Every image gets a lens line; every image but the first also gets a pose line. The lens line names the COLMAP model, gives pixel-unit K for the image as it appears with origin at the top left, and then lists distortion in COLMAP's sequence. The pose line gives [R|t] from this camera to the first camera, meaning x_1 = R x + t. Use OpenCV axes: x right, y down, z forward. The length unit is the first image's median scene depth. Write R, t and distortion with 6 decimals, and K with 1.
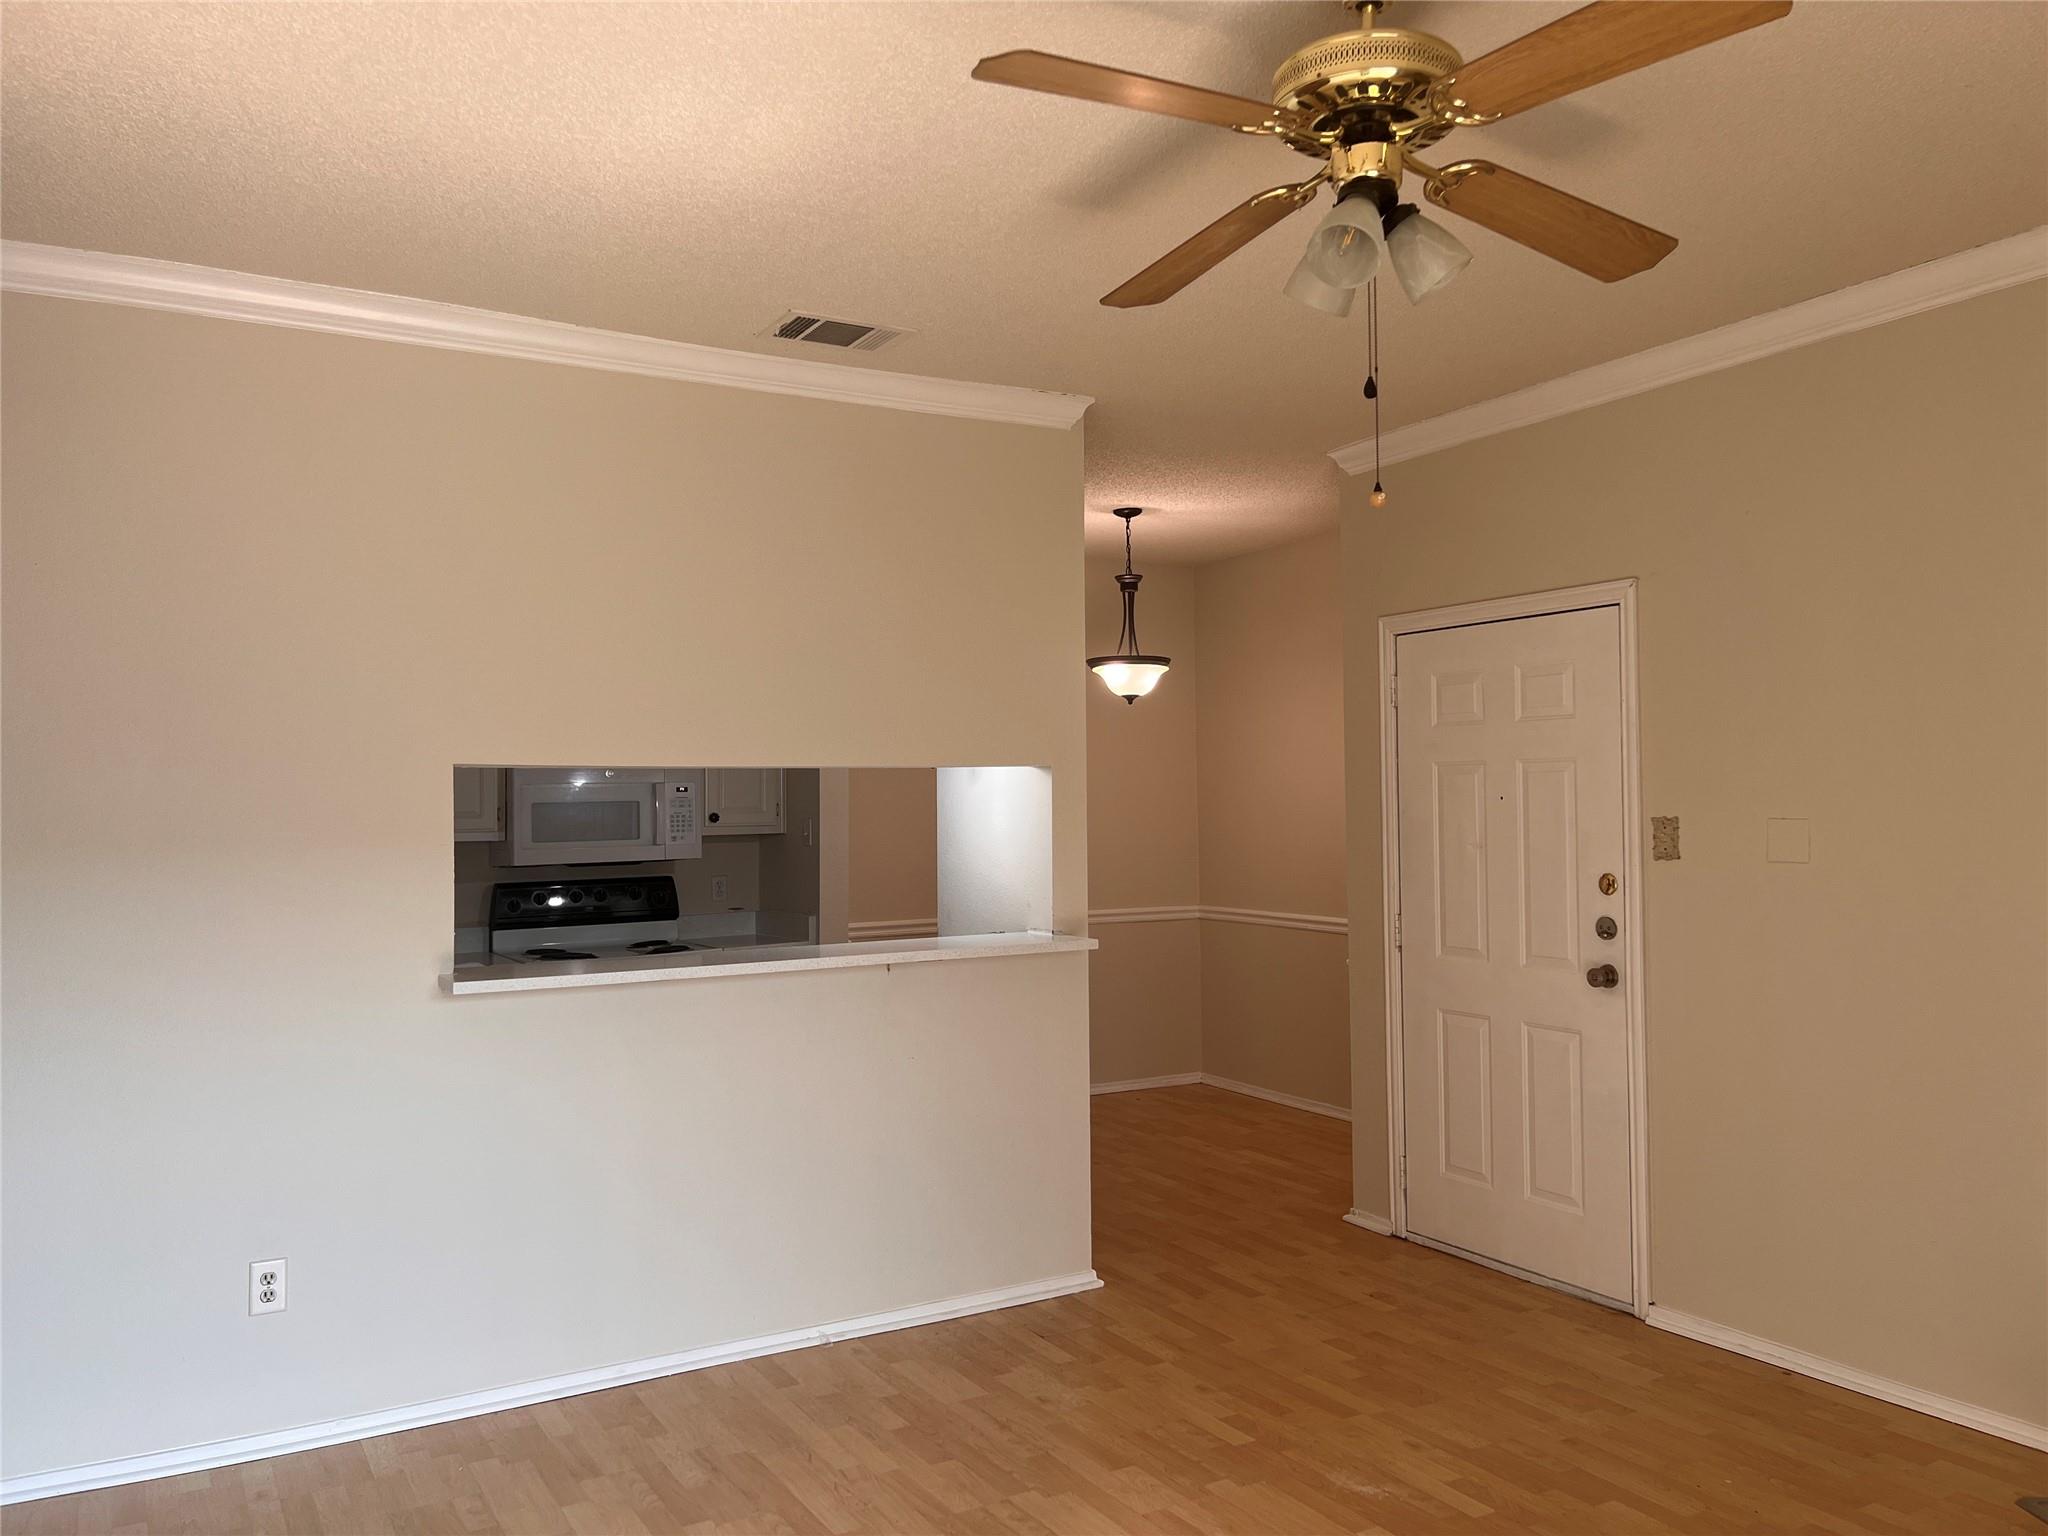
lens RADIAL K [[1571.3, 0, 1023.6], [0, 1571.3, 769.4], [0, 0, 1]] dist [0.052979, -0.048074]
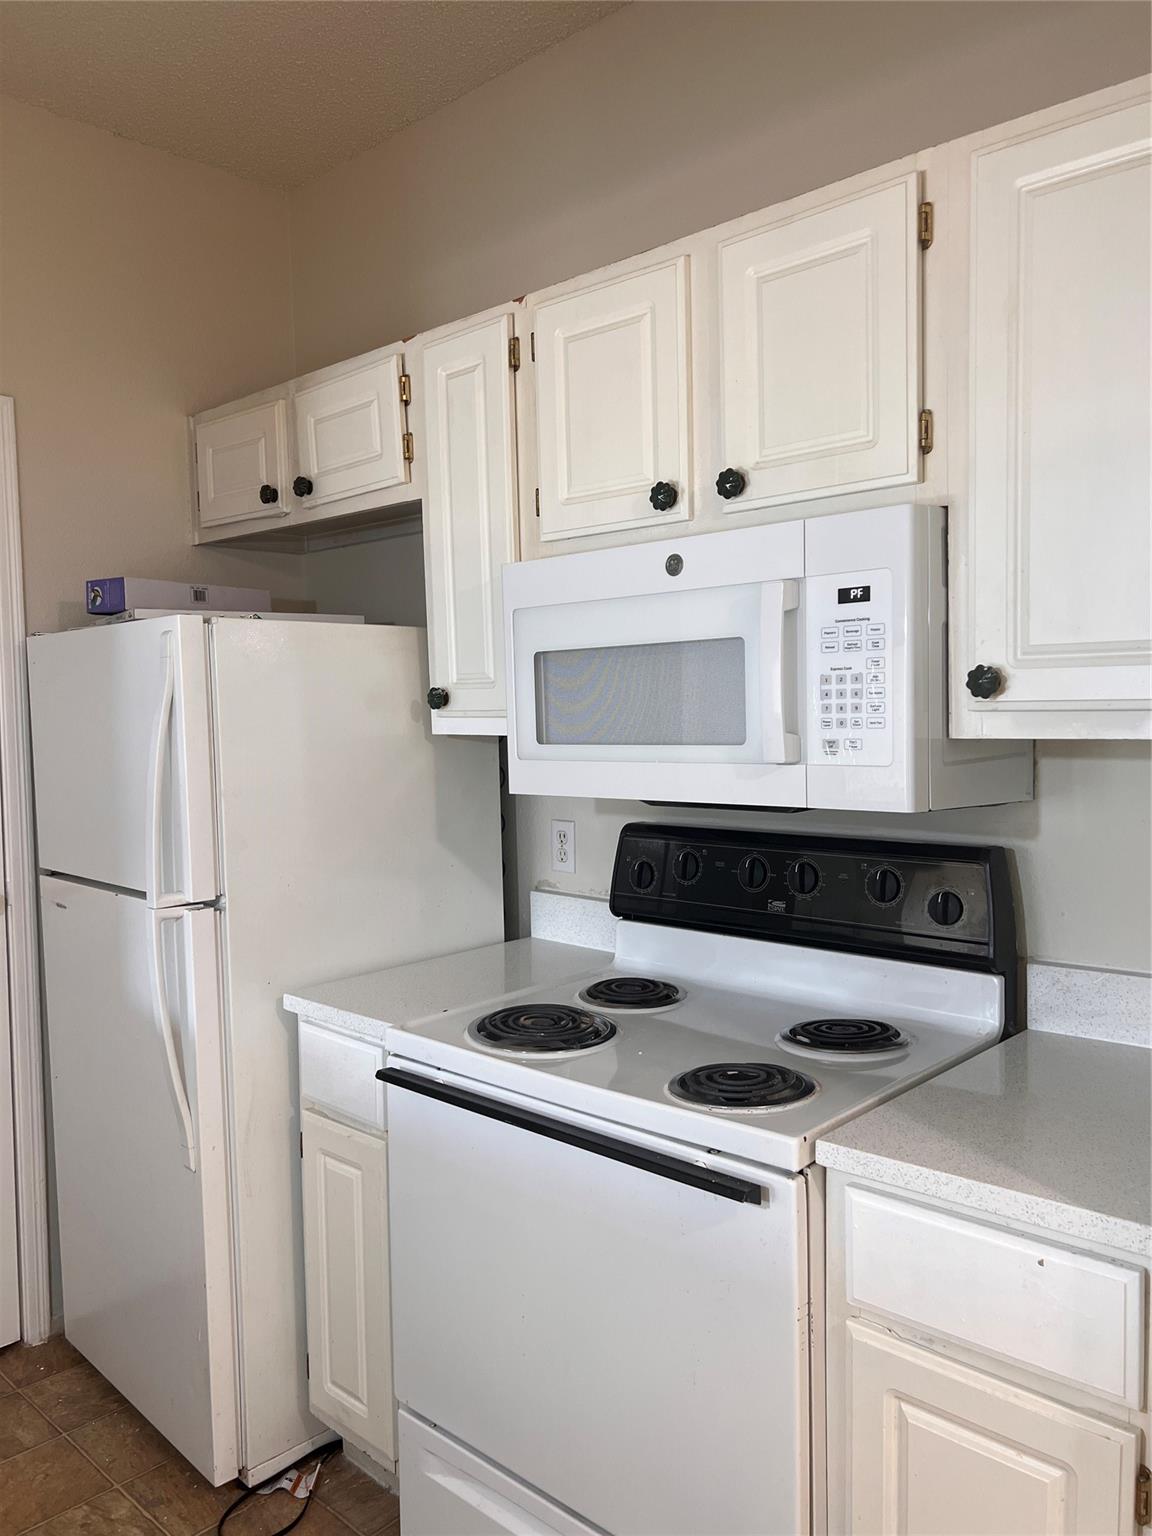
lens RADIAL K [[1178.5, 0, 575.5], [0, 1178.5, 776.7], [0, 0, 1]] dist [0.052979, -0.048074]
pose [[0.294533, 0.070788, -0.953016, -0.001212], [0.036225, 0.995709, 0.085155, 0.027070], [0.954955, -0.059604, 0.290704, 0.874527]]
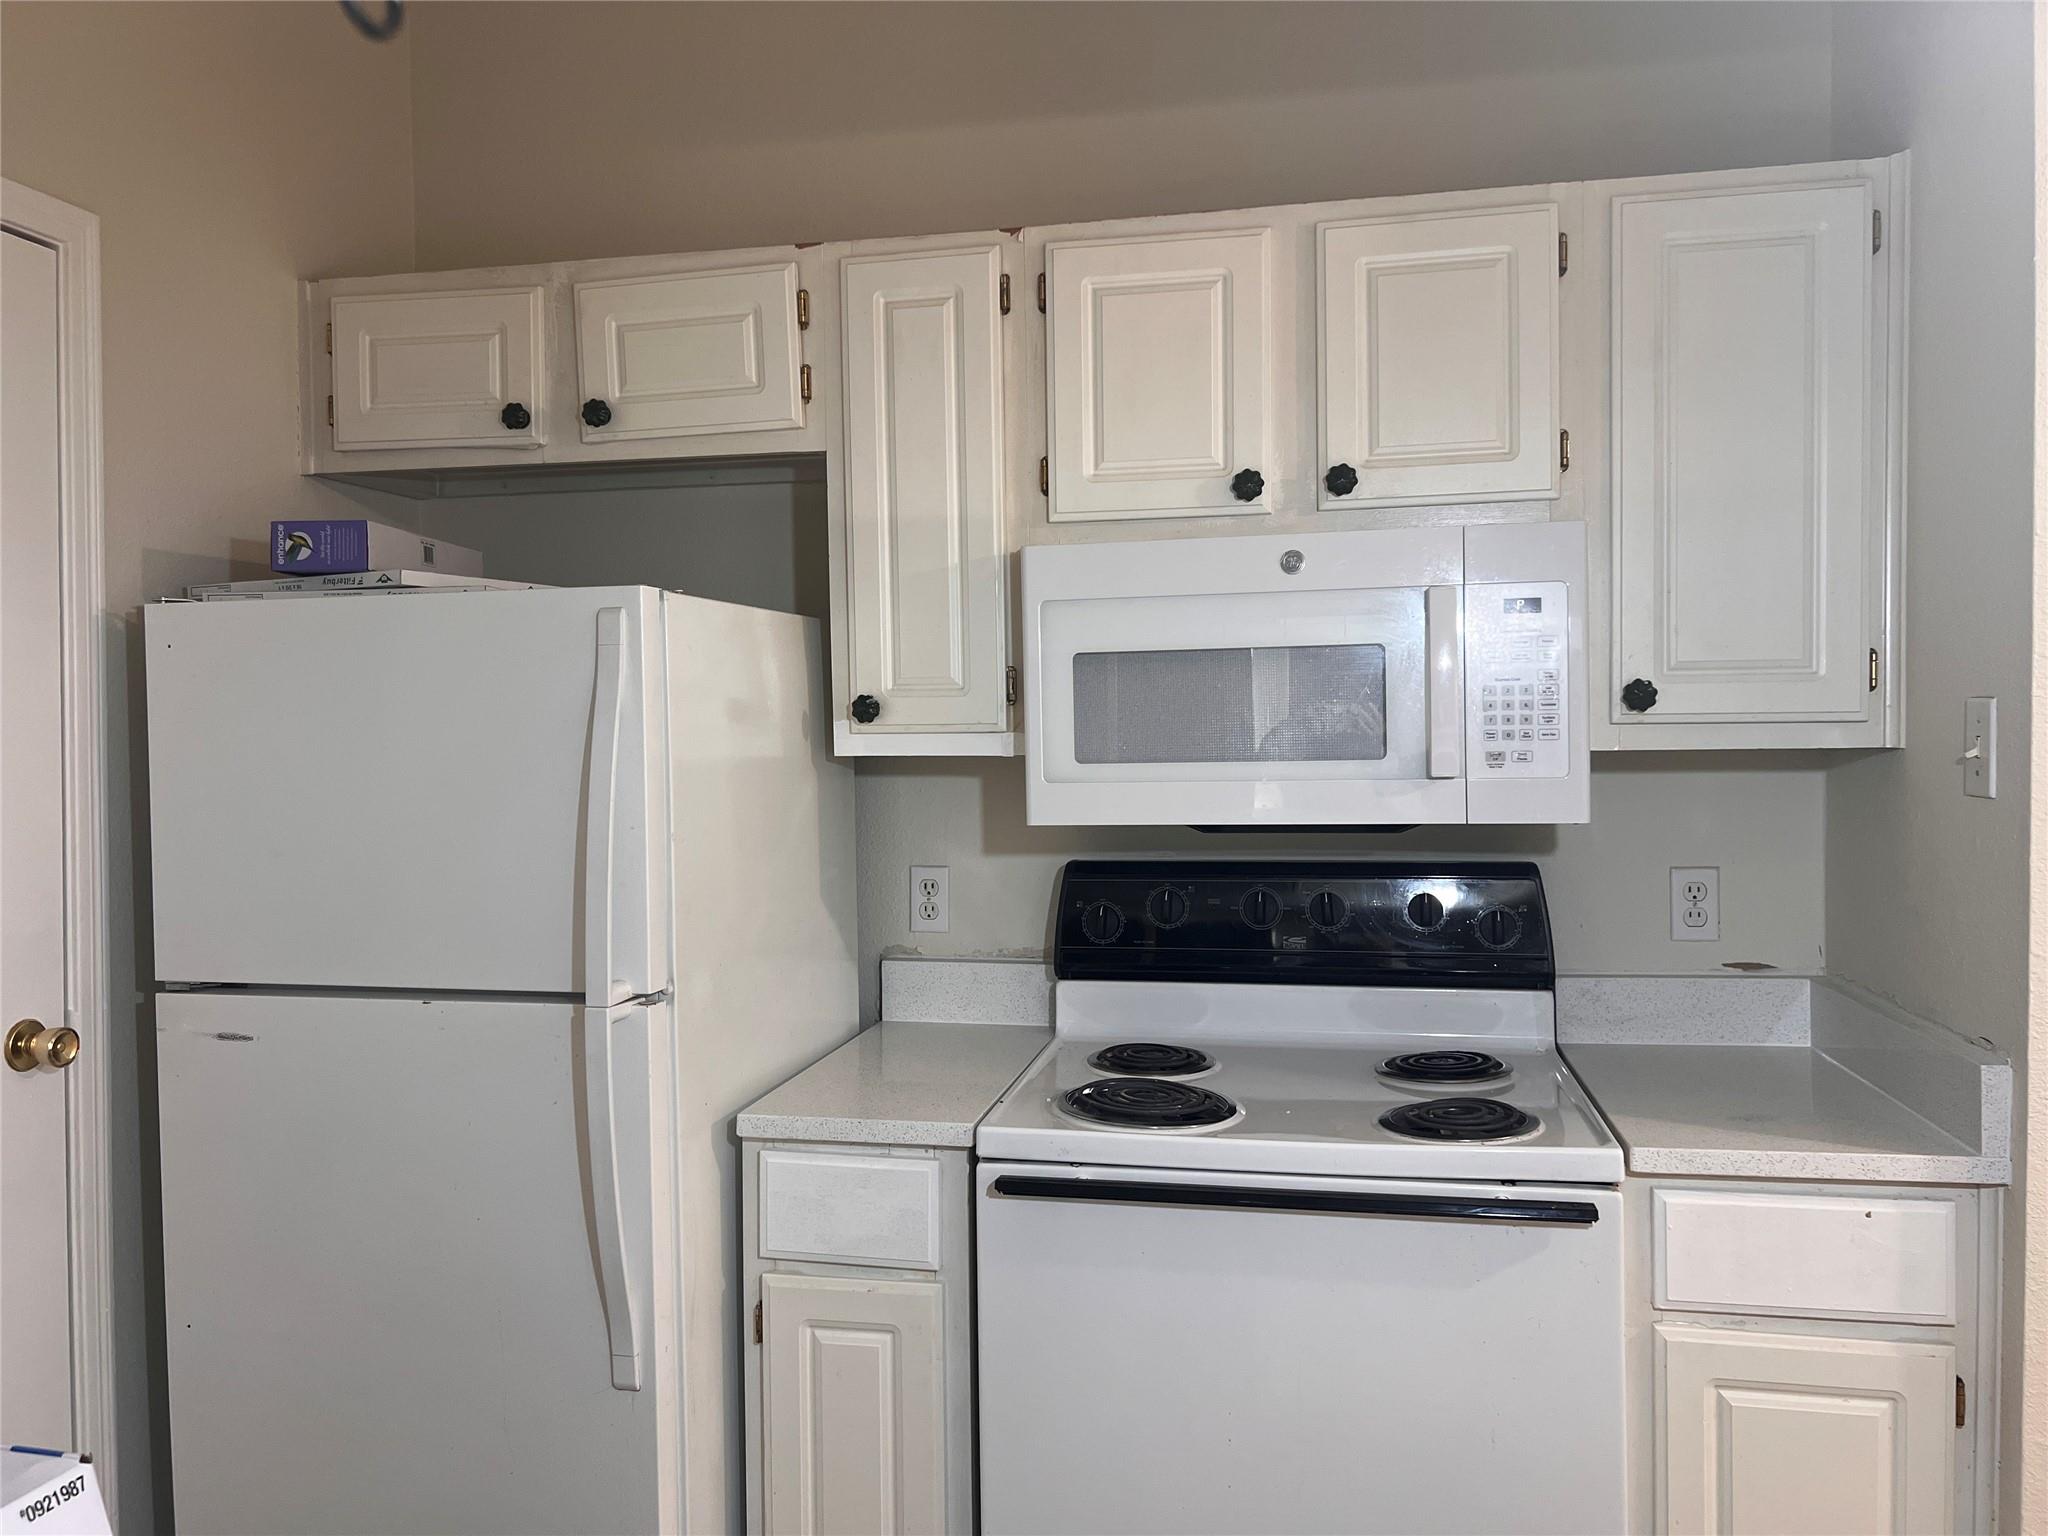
lens RADIAL K [[1571.3, 0, 1024.5], [0, 1571.3, 746.9], [0, 0, 1]] dist [0.052979, -0.048074]
pose [[0.758440, 0.016134, -0.651543, -0.084739], [0.015230, 0.998982, 0.042466, 0.026155], [0.651564, -0.042131, 0.757422, 0.692017]]
